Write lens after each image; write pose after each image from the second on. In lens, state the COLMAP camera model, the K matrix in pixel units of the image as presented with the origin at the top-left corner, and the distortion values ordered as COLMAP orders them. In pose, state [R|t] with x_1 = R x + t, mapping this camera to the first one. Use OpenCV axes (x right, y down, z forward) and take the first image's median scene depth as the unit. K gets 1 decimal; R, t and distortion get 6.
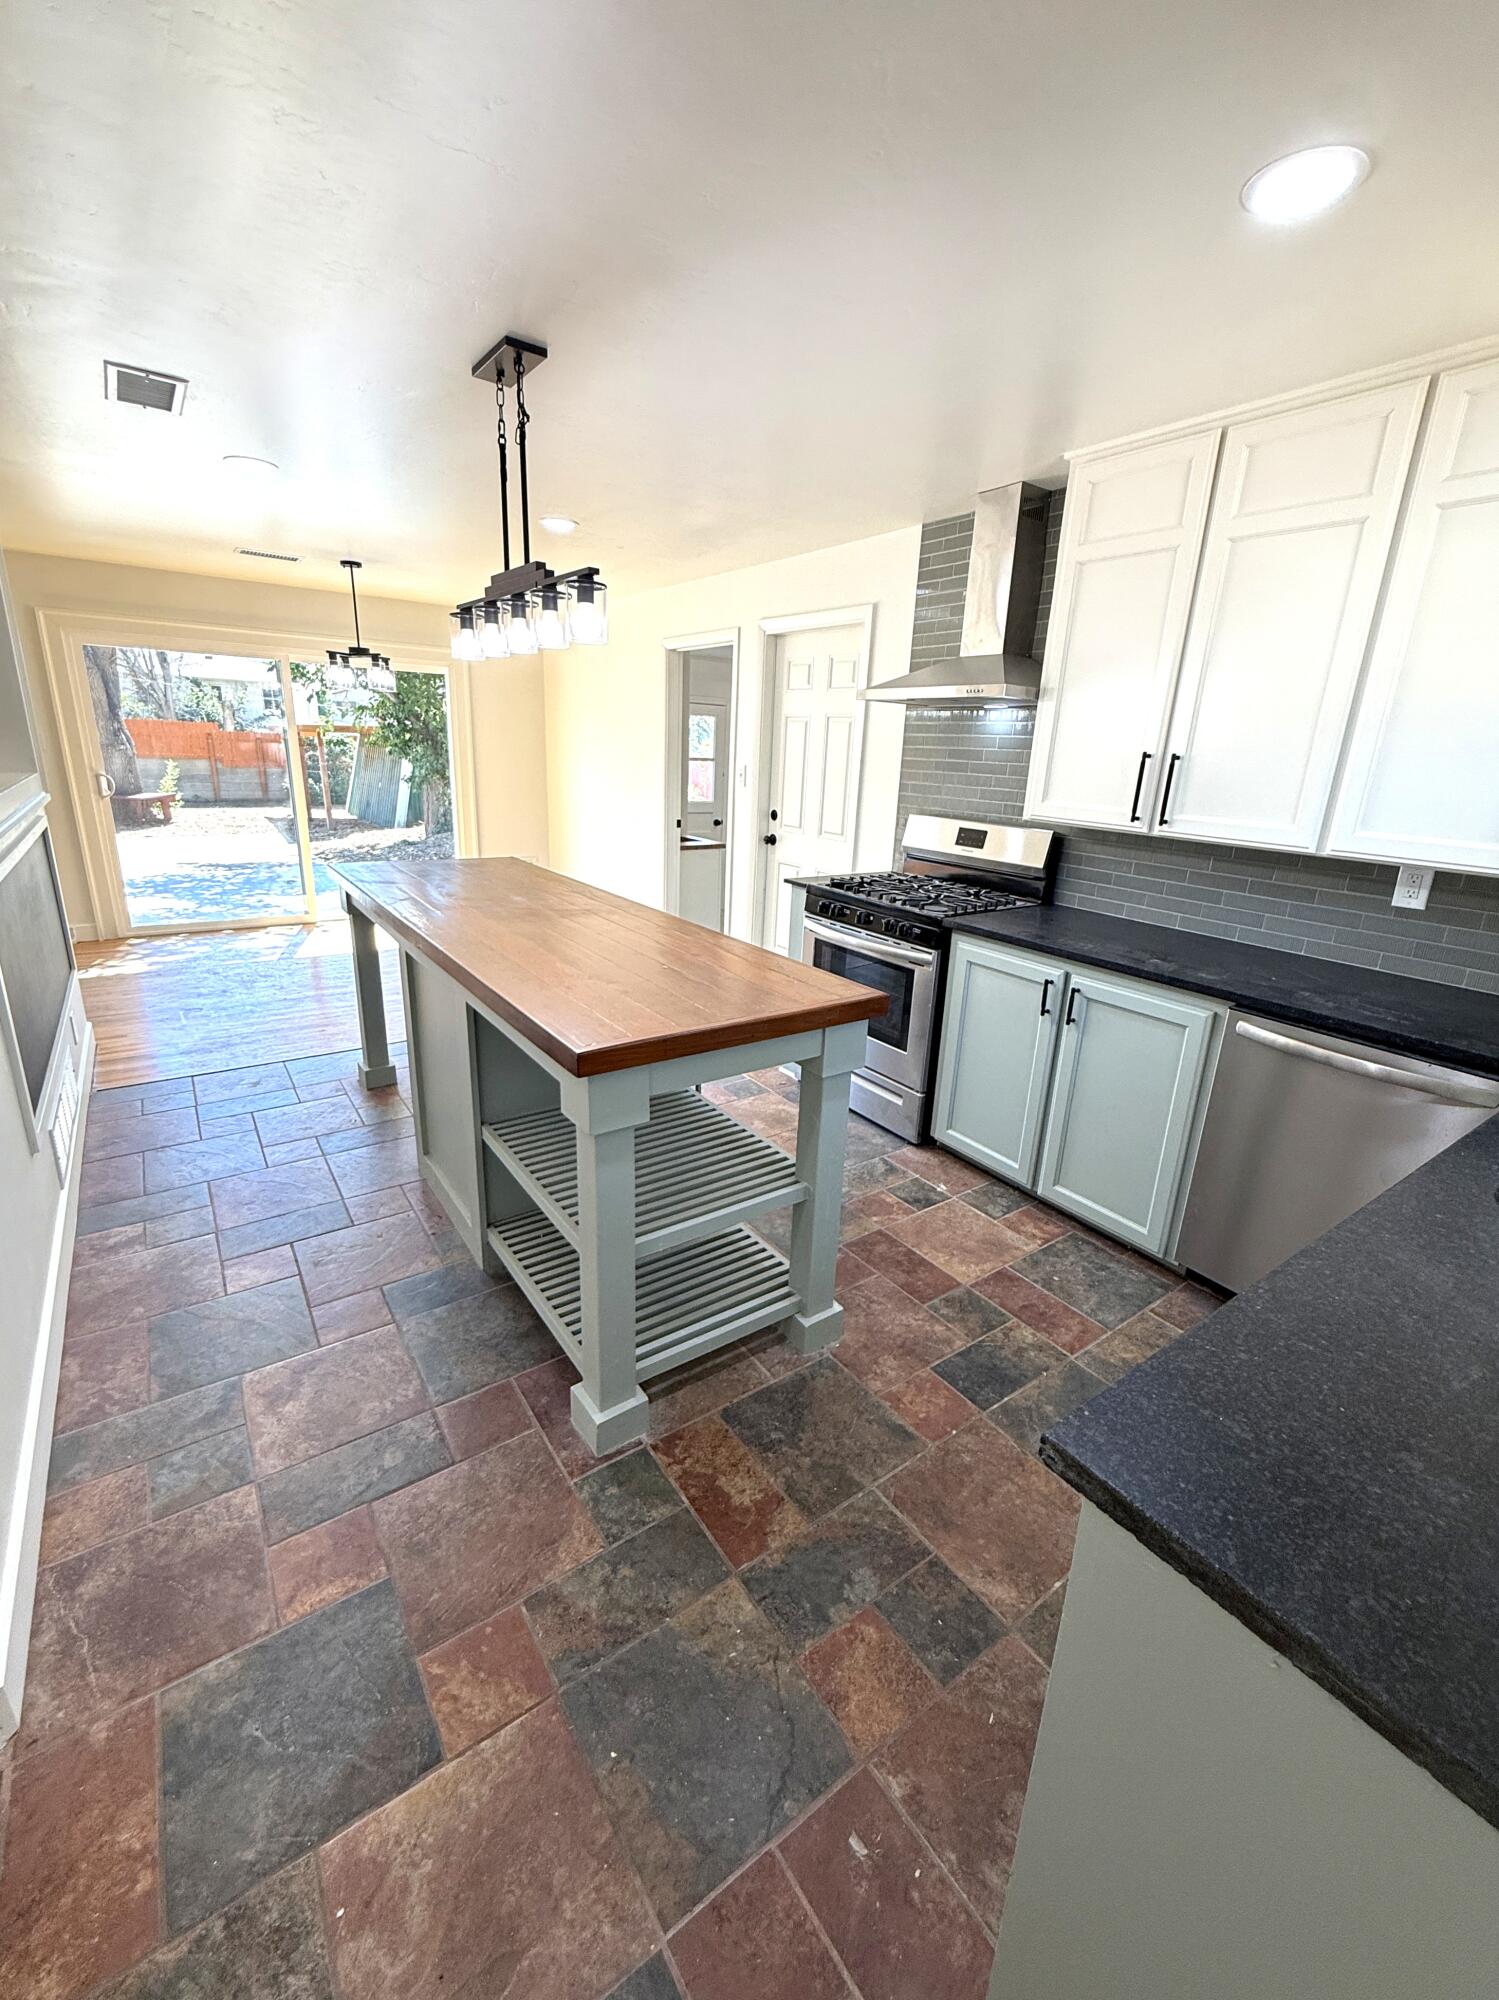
lens RADIAL K [[818.7, 0, 766.7], [0, 818.7, 996.8], [0, 0, 1]] dist [0.000416, -0.000410]
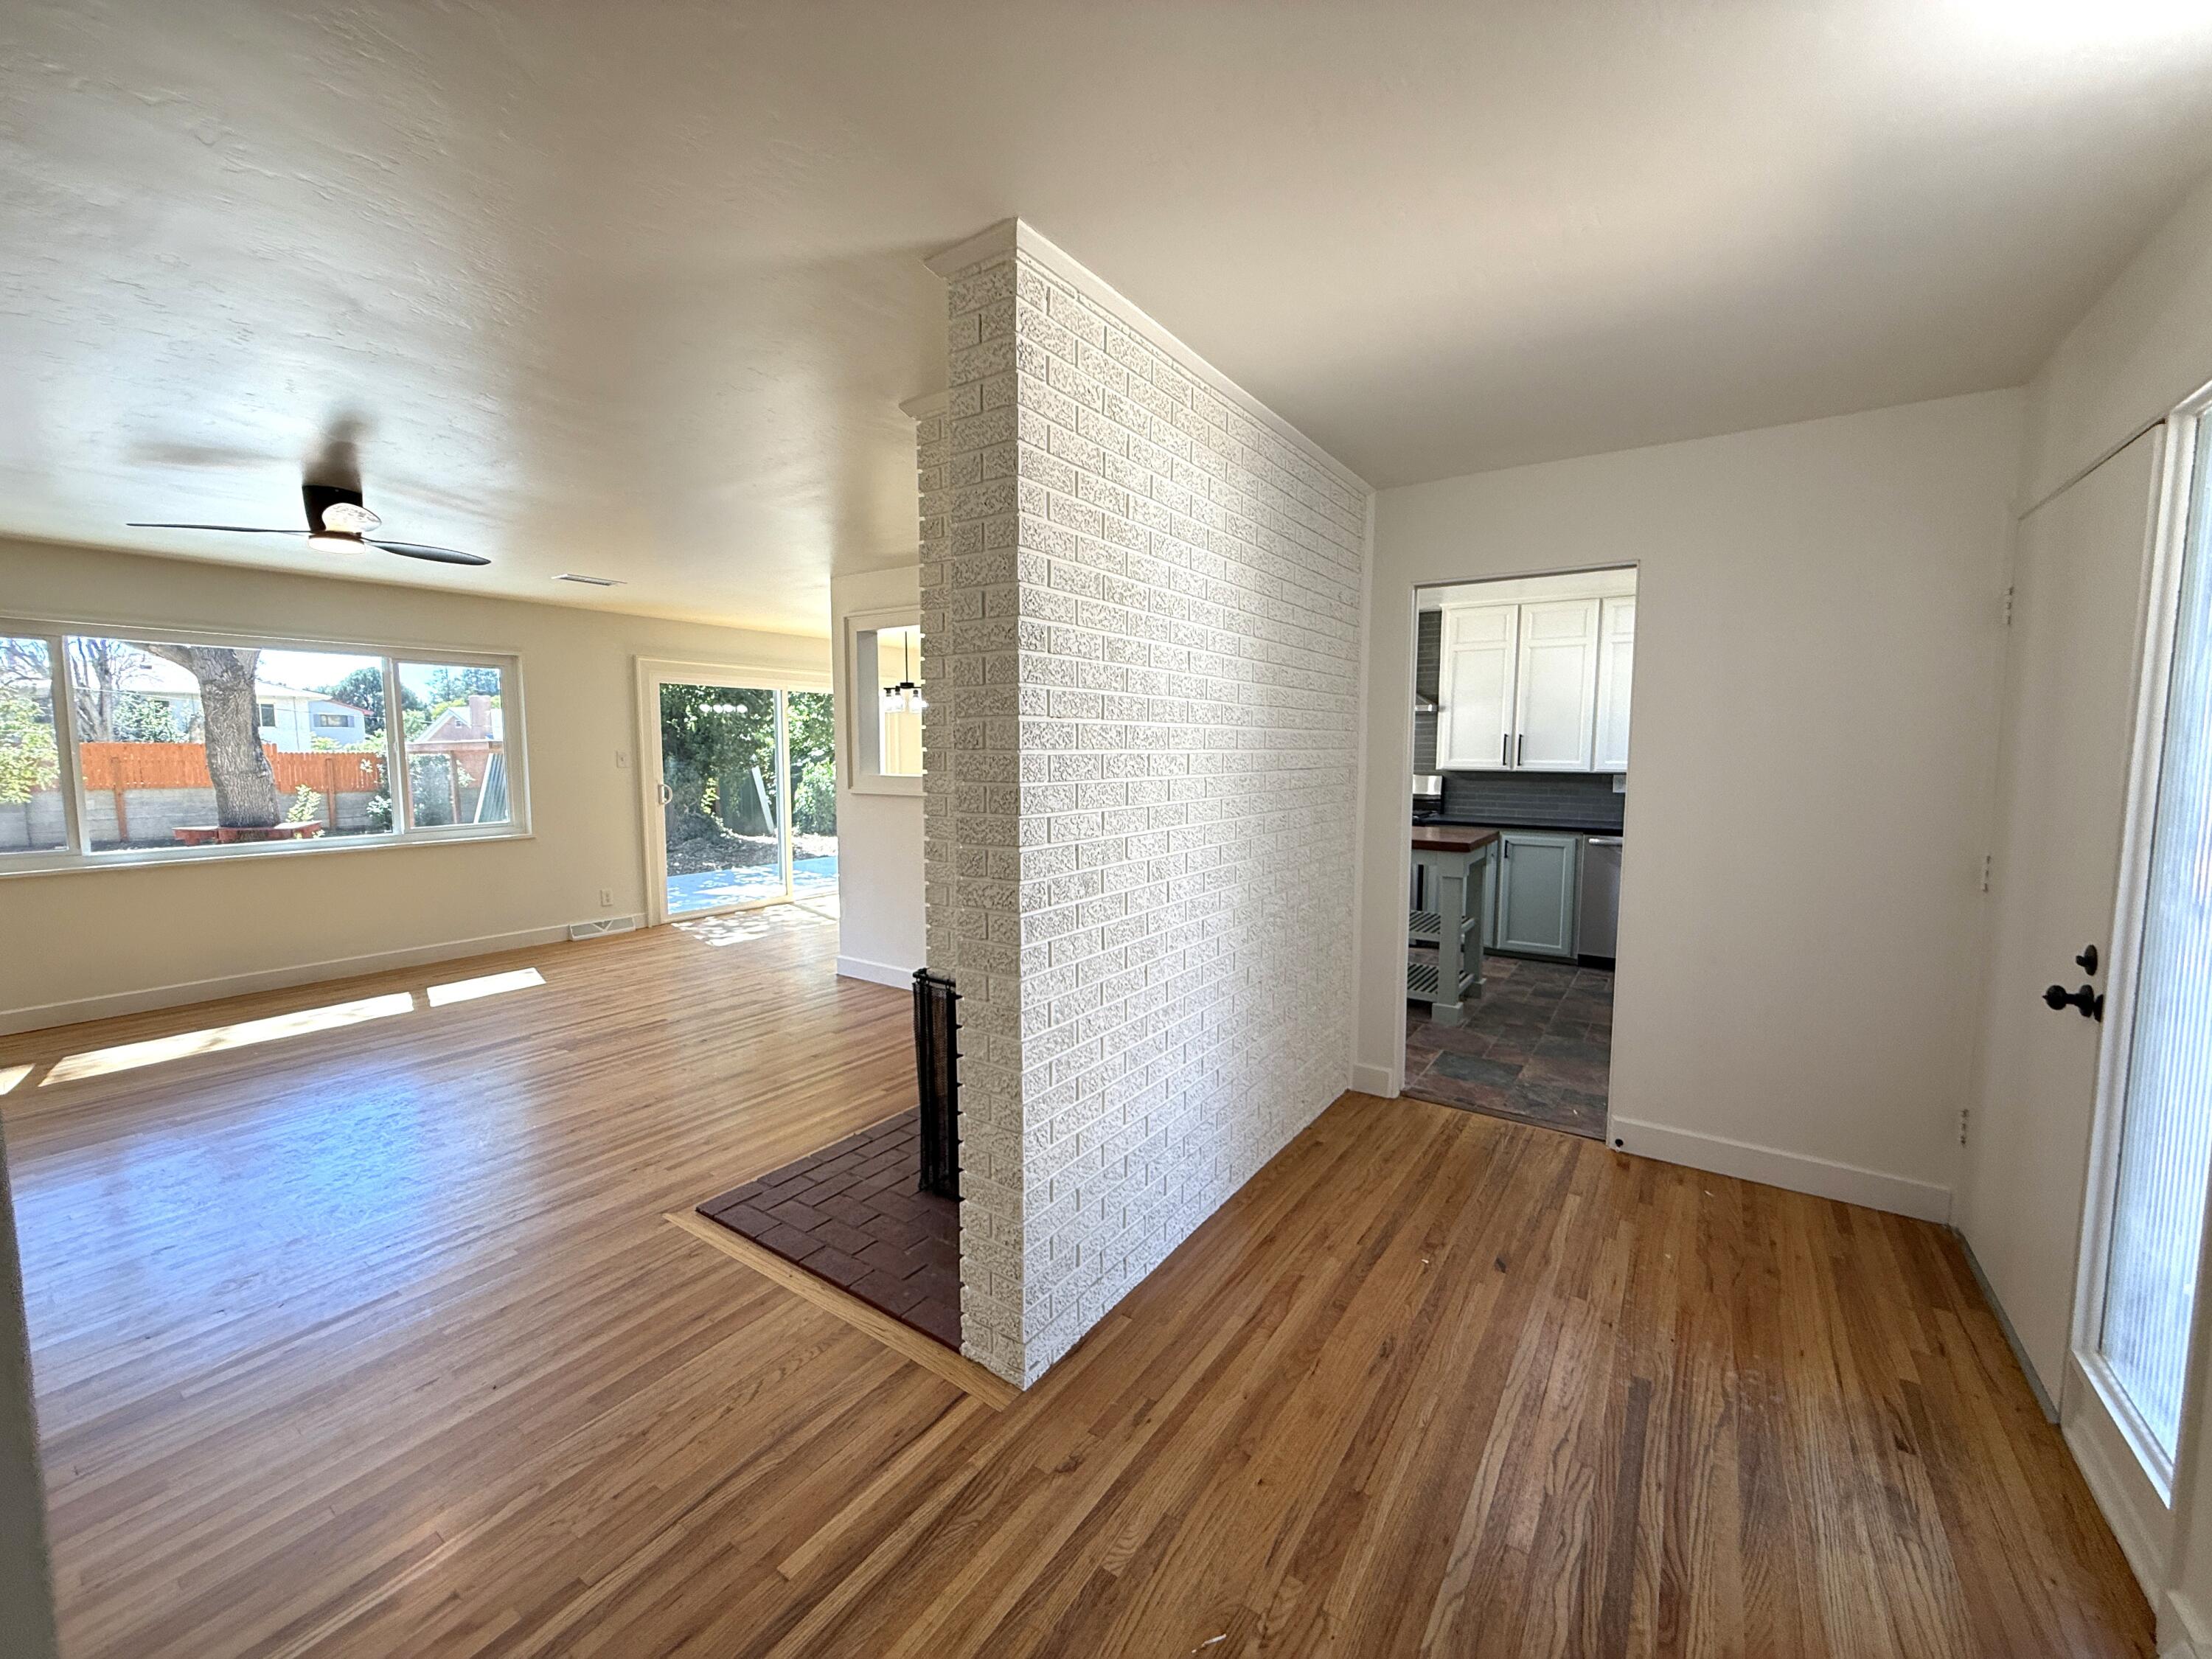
lens RADIAL K [[881.4, 0, 1106.0], [0, 881.4, 829.5], [0, 0, 1]] dist [-0.001297, 0.000388]
pose [[0.938611, -0.073588, 0.337038, -1.313031], [0.137443, 0.975866, -0.169693, 0.198084], [-0.316416, 0.205600, 0.926072, -0.771232]]
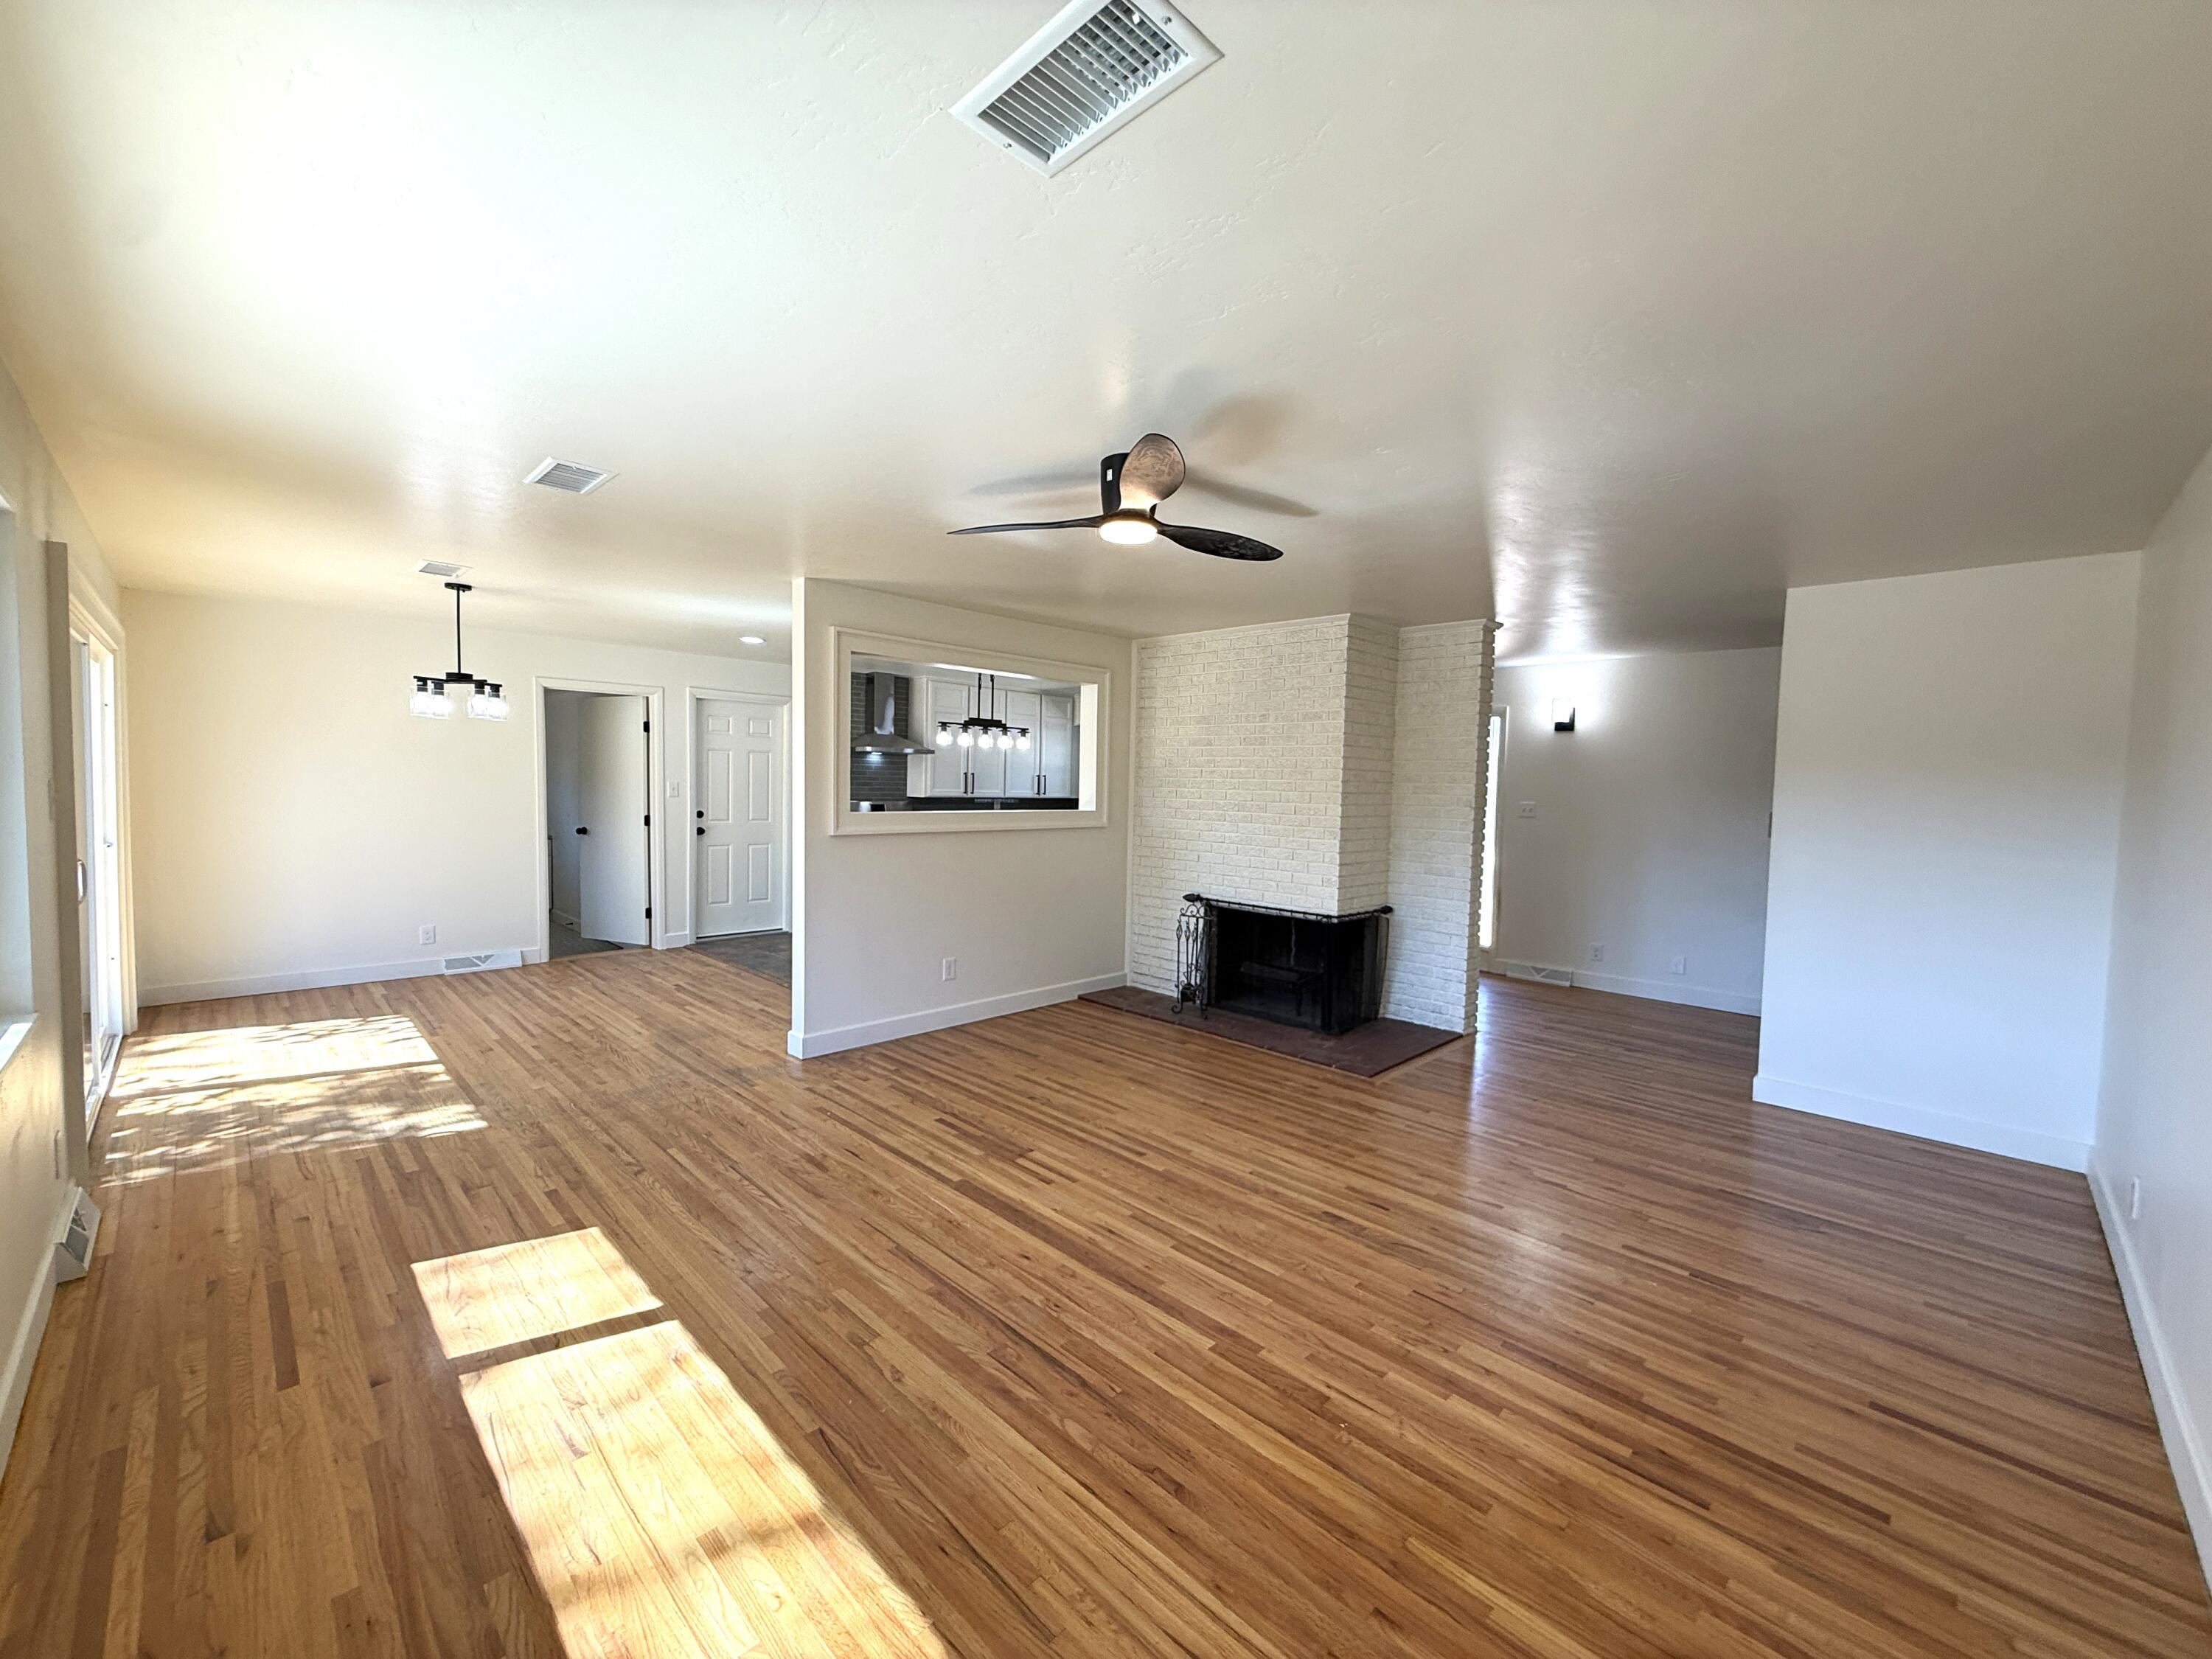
lens RADIAL K [[881.4, 0, 1106.0], [0, 881.4, 829.5], [0, 0, 1]] dist [-0.001297, 0.000388]
pose [[-0.171836, -0.099077, 0.980131, -2.951320], [0.258431, 0.955551, 0.141900, -0.423210], [-0.950624, 0.277680, -0.138593, 0.999816]]
